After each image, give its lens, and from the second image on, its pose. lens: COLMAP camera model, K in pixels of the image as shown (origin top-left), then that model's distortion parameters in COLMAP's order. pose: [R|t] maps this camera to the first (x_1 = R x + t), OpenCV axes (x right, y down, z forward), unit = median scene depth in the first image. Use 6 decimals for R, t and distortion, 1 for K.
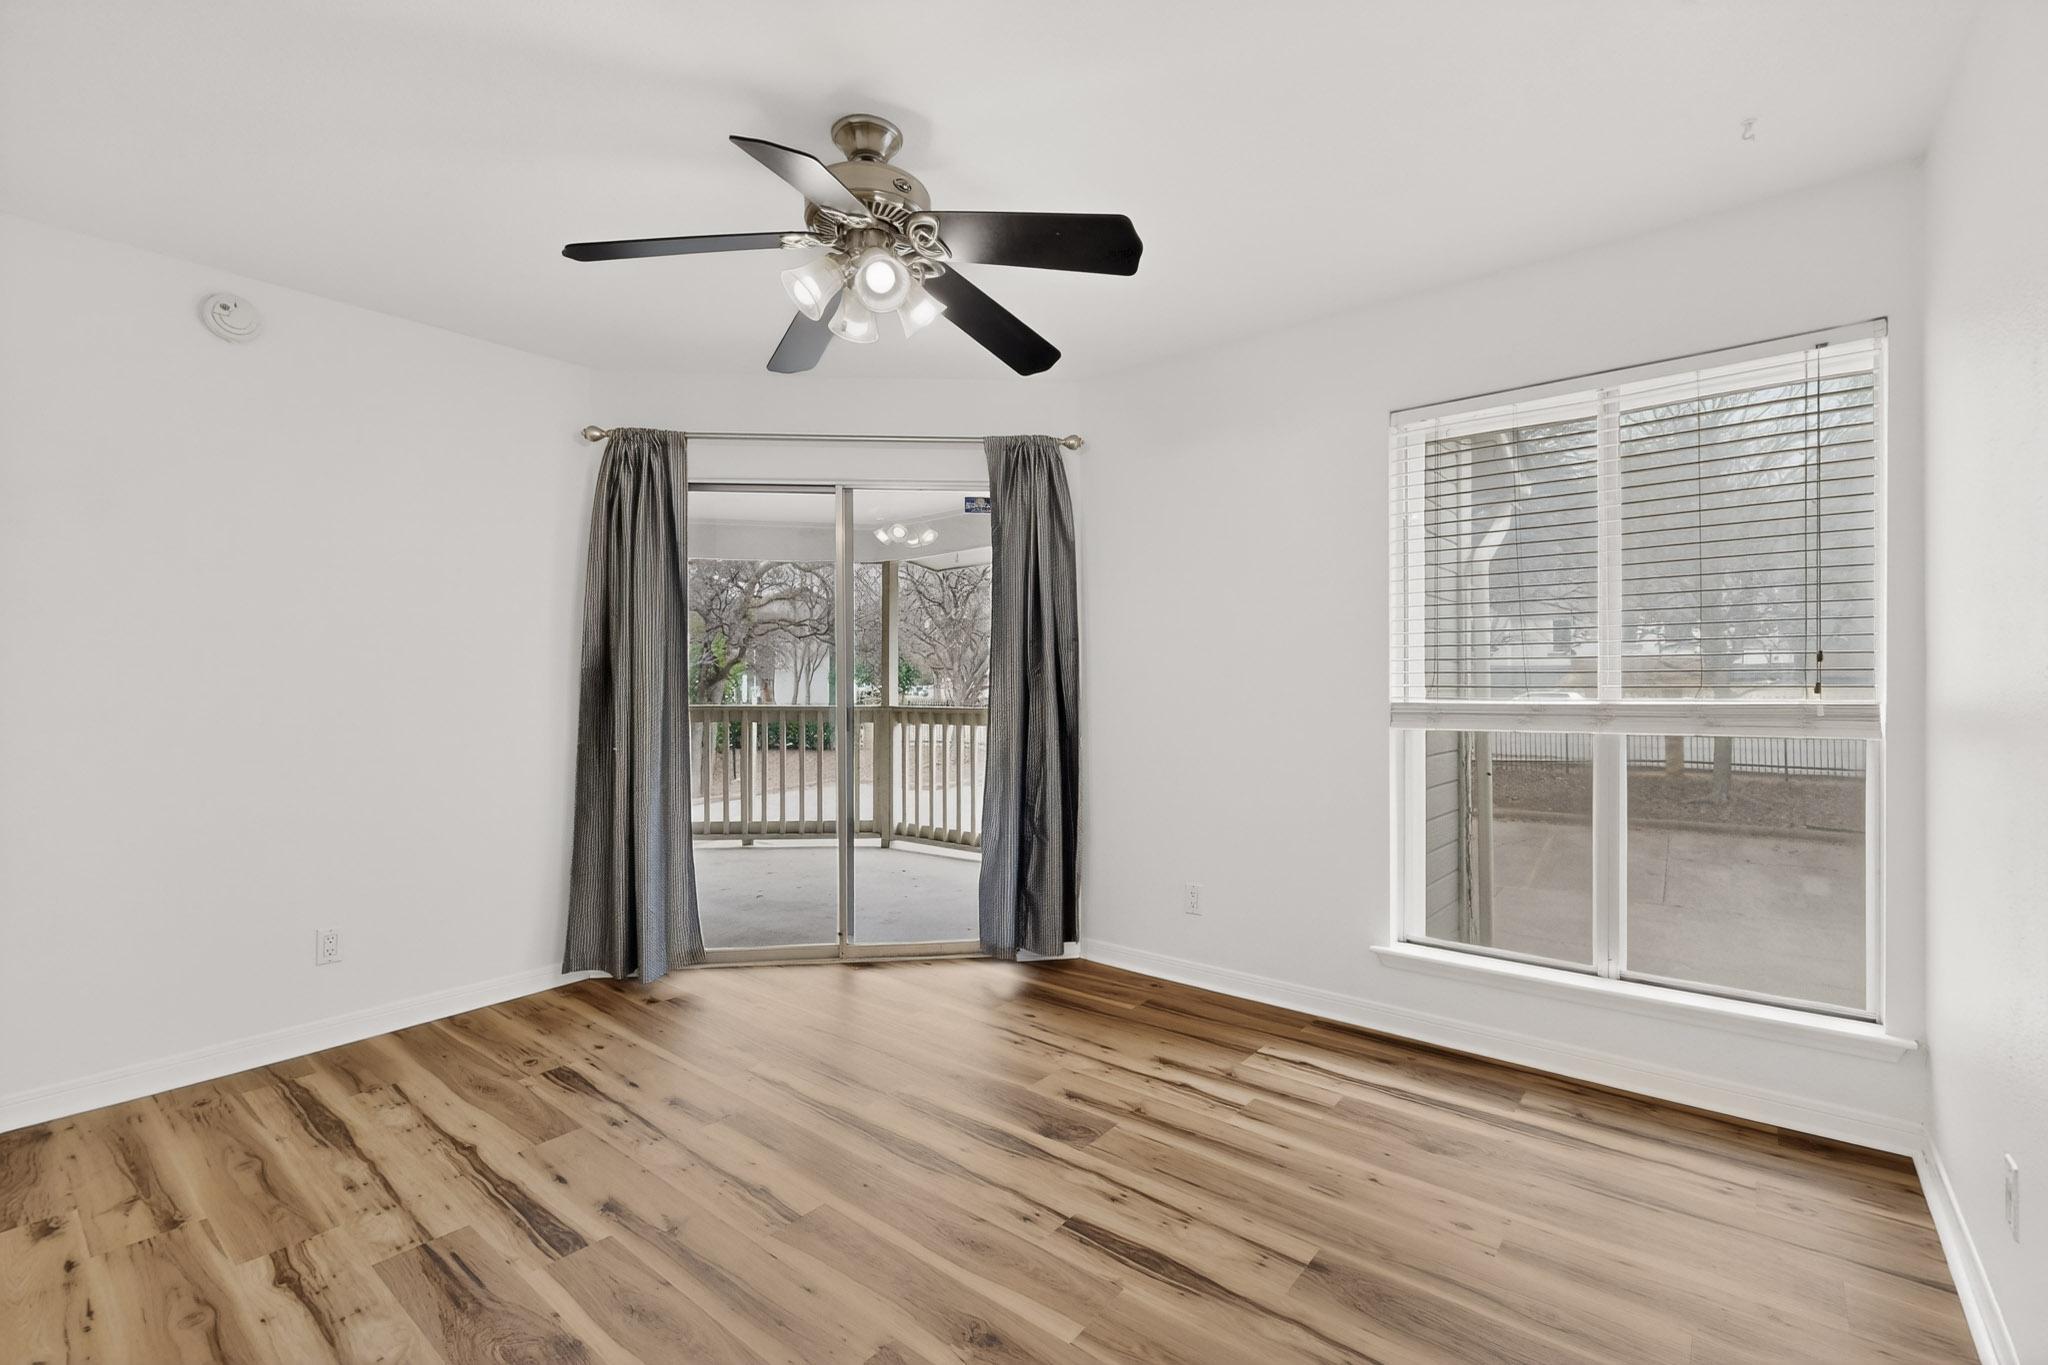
lens RADIAL K [[900.5, 0, 1027.6], [0, 900.5, 687.3], [0, 0, 1]] dist [0.009785, -0.001102]
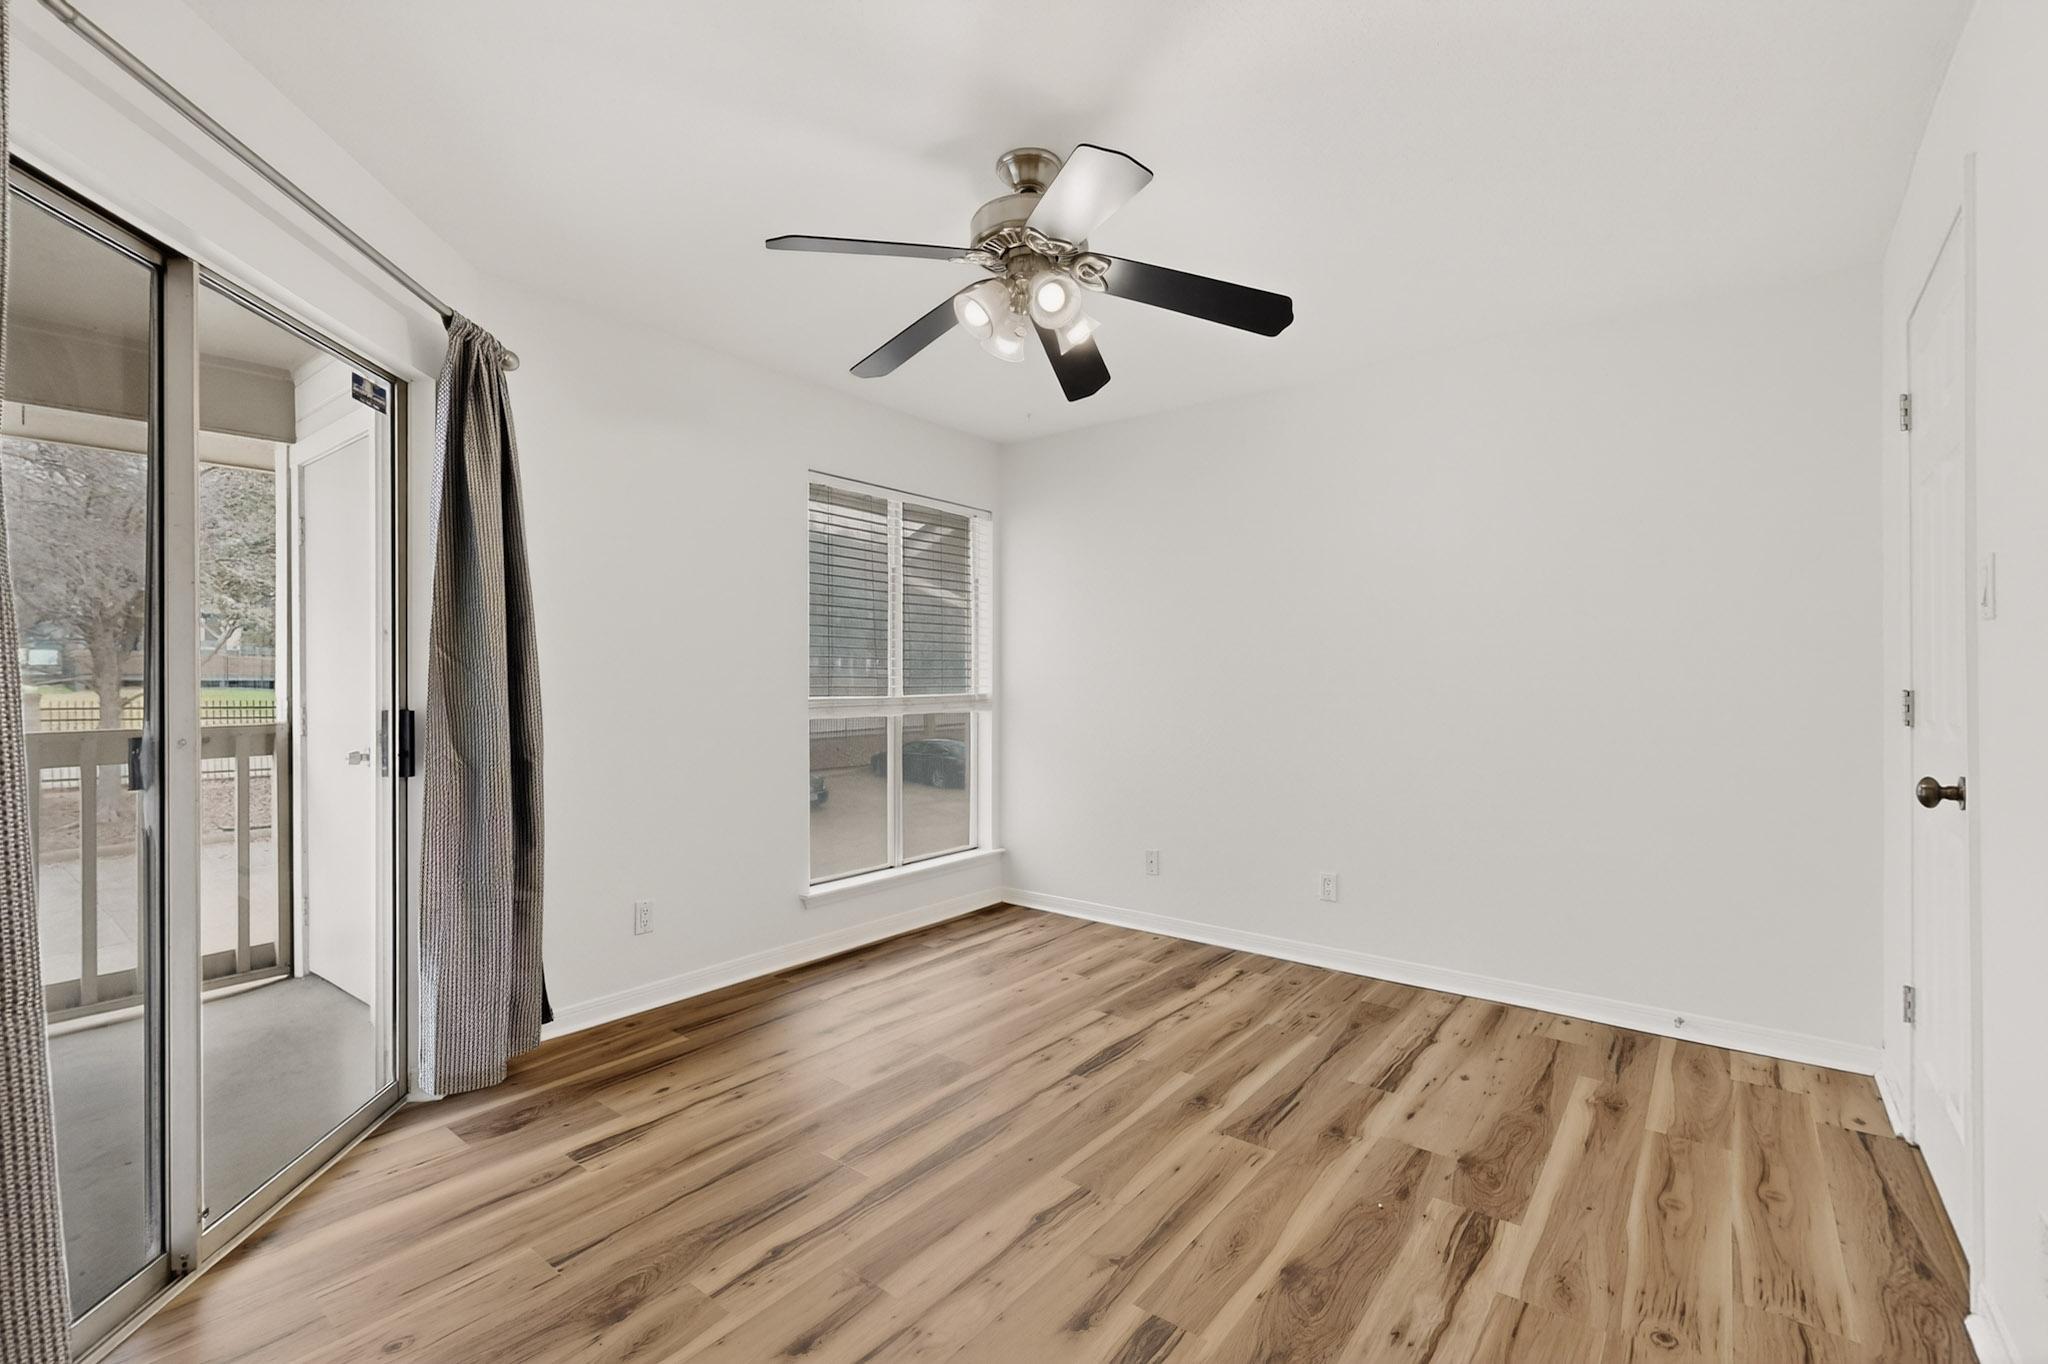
lens RADIAL K [[900.5, 0, 1026.9], [0, 900.5, 683.7], [0, 0, 1]] dist [0.009785, -0.001102]
pose [[-0.033632, 0.005610, 0.999419, -1.089422], [0.004309, 0.999976, -0.005468, 0.003810], [-0.999425, 0.004122, -0.033655, 0.918002]]
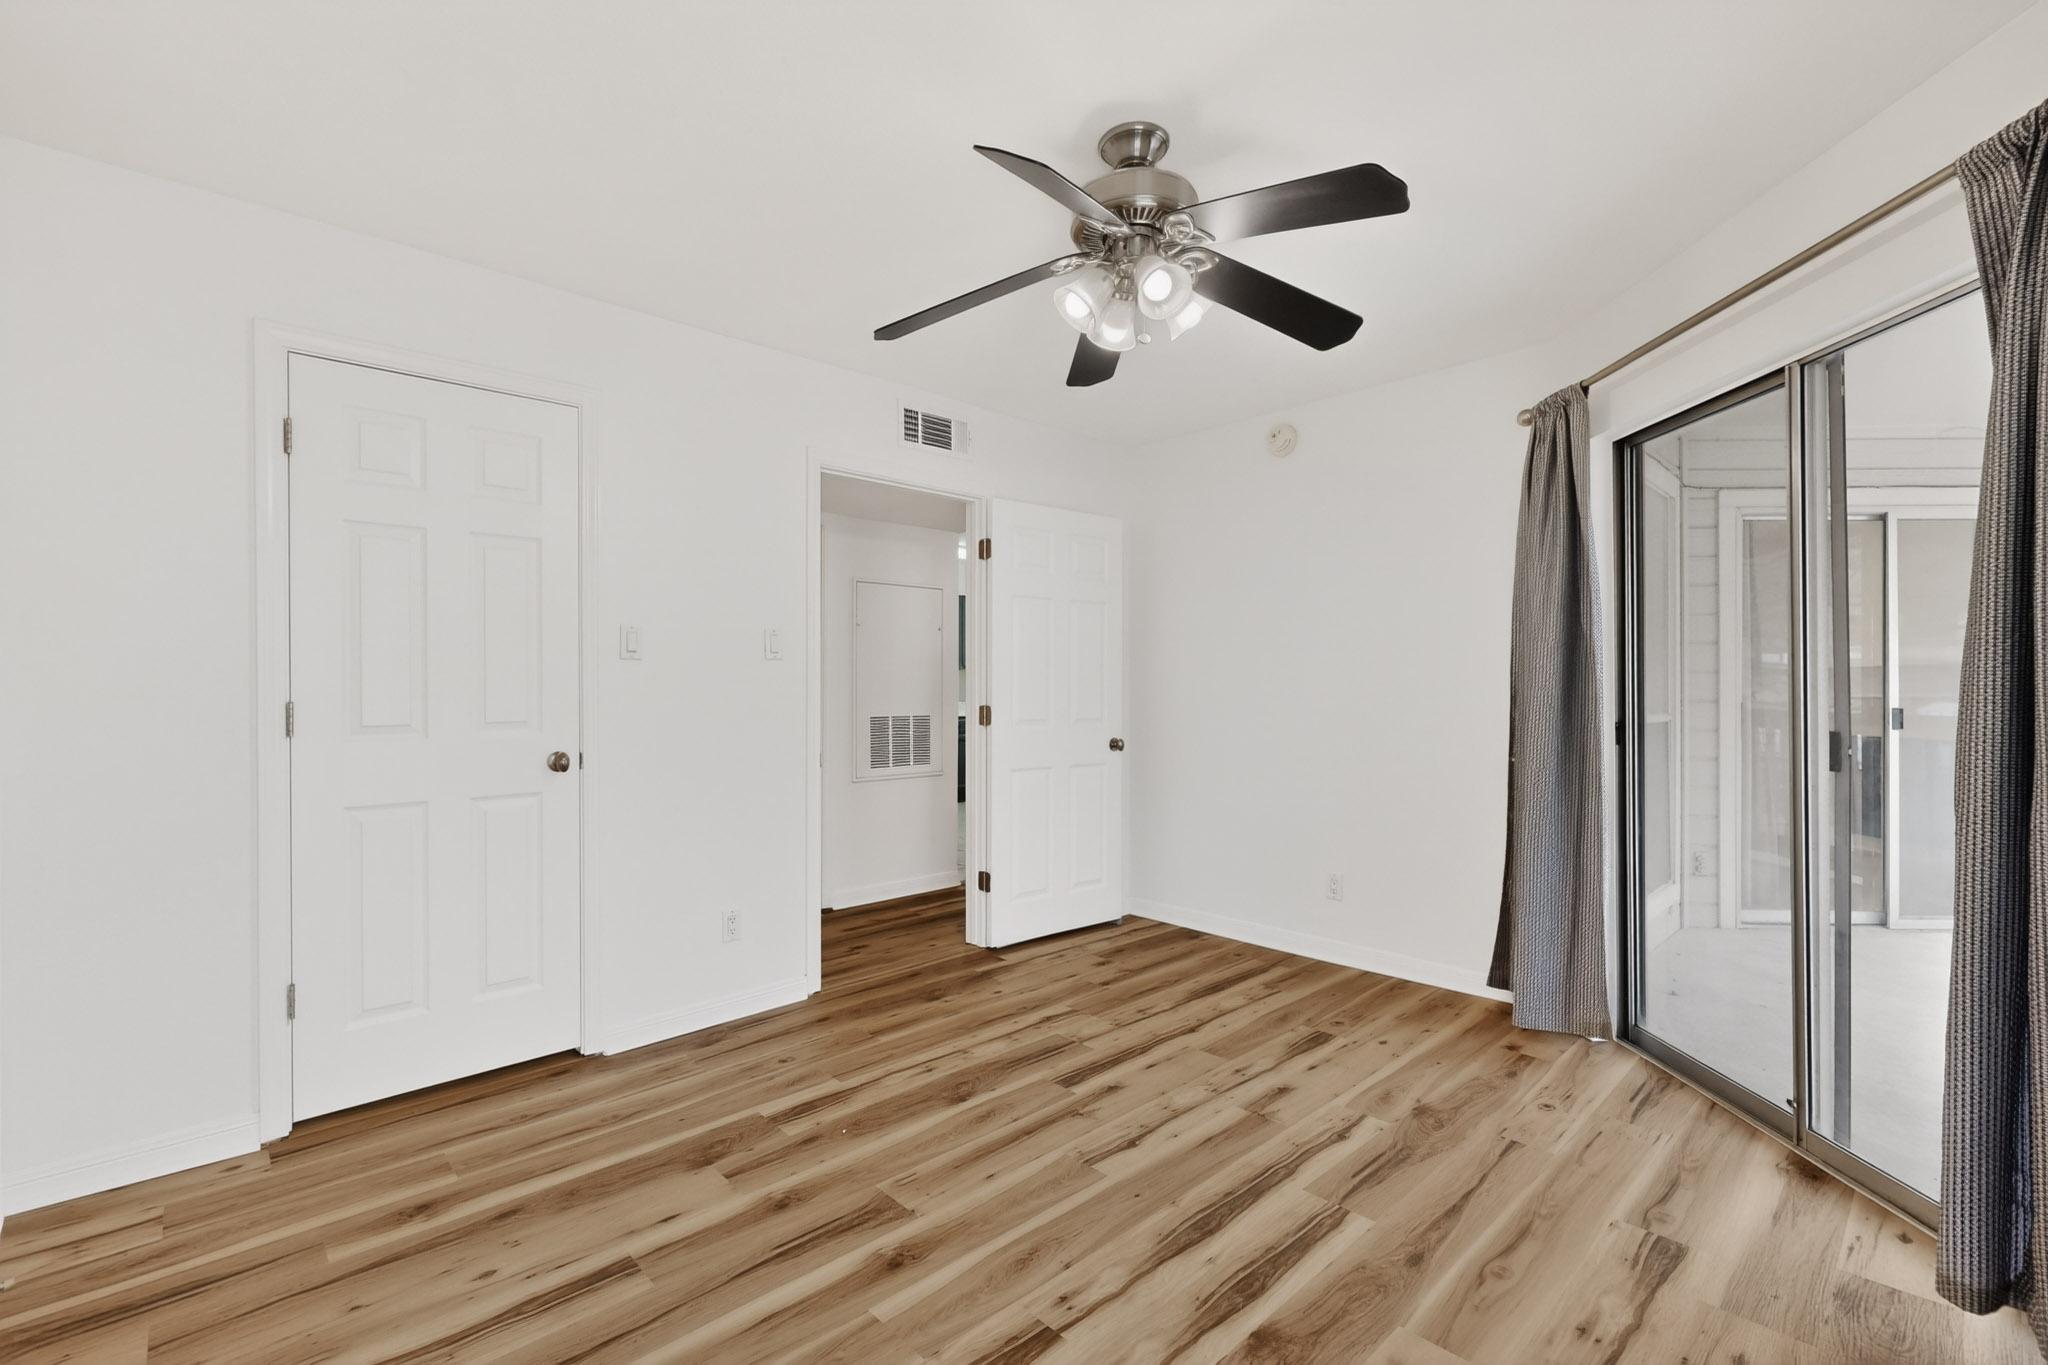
lens RADIAL K [[900.5, 0, 1013.1], [0, 900.5, 688.7], [0, 0, 1]] dist [0.009785, -0.001102]
pose [[-0.135219, 0.008125, -0.990782, 0.725539], [-0.000983, 0.999965, 0.008334, -0.013397], [0.990815, 0.002101, -0.135206, 0.883506]]
